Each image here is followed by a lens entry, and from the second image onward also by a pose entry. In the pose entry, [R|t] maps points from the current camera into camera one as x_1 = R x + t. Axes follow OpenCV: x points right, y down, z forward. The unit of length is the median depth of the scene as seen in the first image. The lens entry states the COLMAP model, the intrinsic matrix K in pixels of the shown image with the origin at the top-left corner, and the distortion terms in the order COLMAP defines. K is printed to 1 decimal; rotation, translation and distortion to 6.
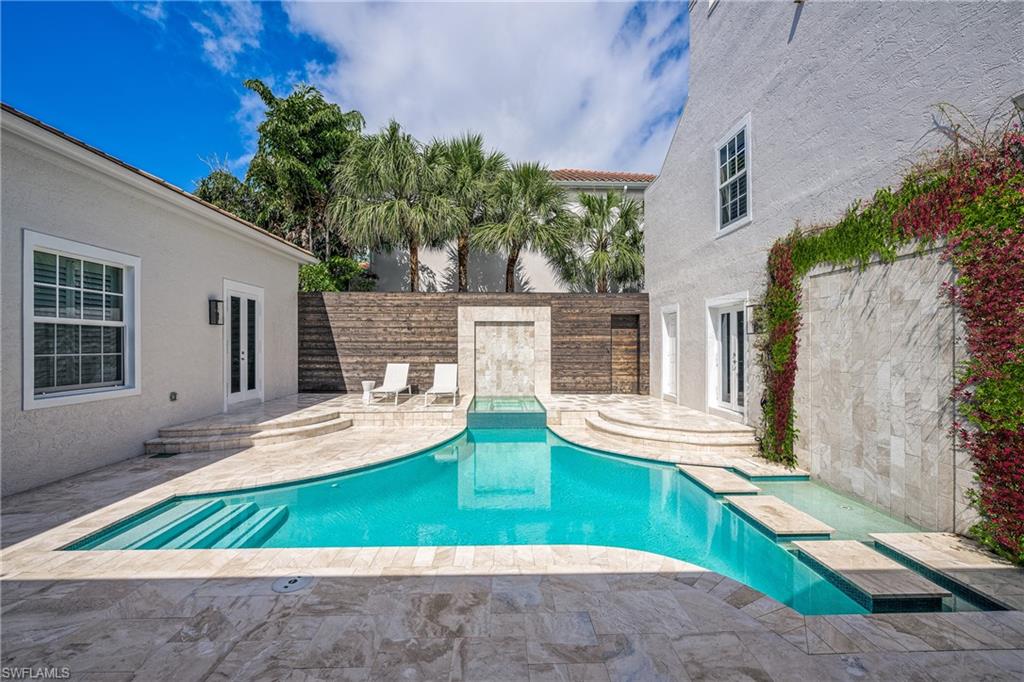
lens RADIAL K [[407.6, 0, 507.4], [0, 407.6, 343.8], [0, 0, 1]] dist [0.001385, 0.000106]
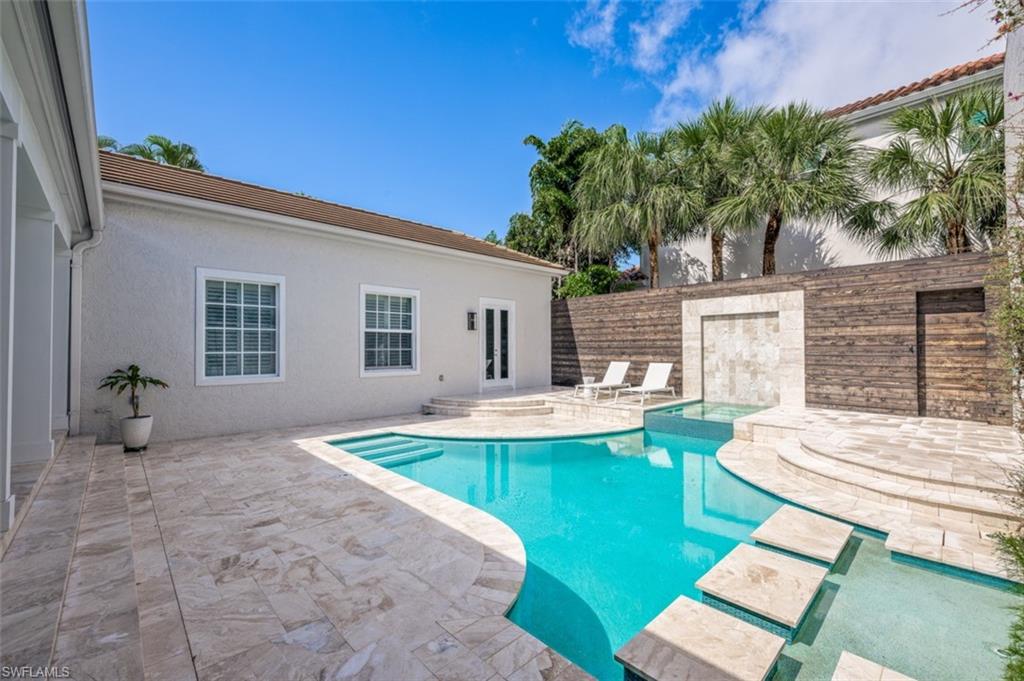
lens RADIAL K [[423.3, 0, 510.6], [0, 423.3, 345.1], [0, 0, 1]] dist [-0.001348, -0.000252]
pose [[0.666144, -0.009937, -0.745757, 0.331061], [0.005964, 0.999950, -0.007997, 0.012935], [0.745800, 0.000879, 0.666170, 0.083890]]
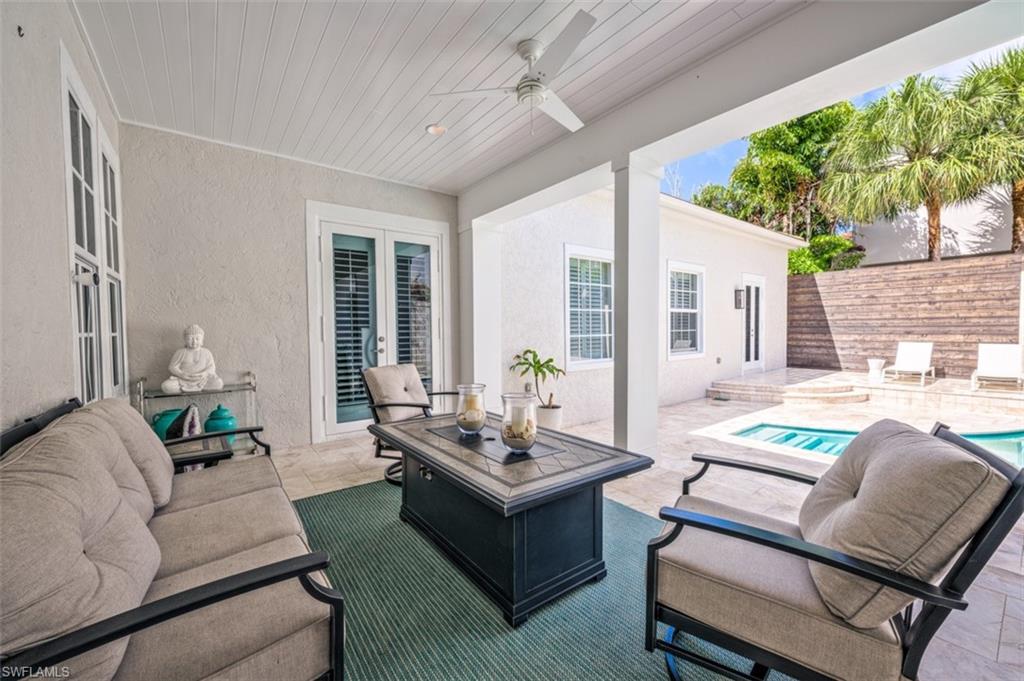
lens RADIAL K [[401.7, 0, 507.0], [0, 401.7, 342.9], [0, 0, 1]] dist [-0.000843, -0.000241]
pose [[0.581747, 0.023148, -0.813040, -0.067522], [0.013555, 0.999180, 0.038147, 0.002958], [0.813257, -0.033213, 0.580956, -0.253388]]
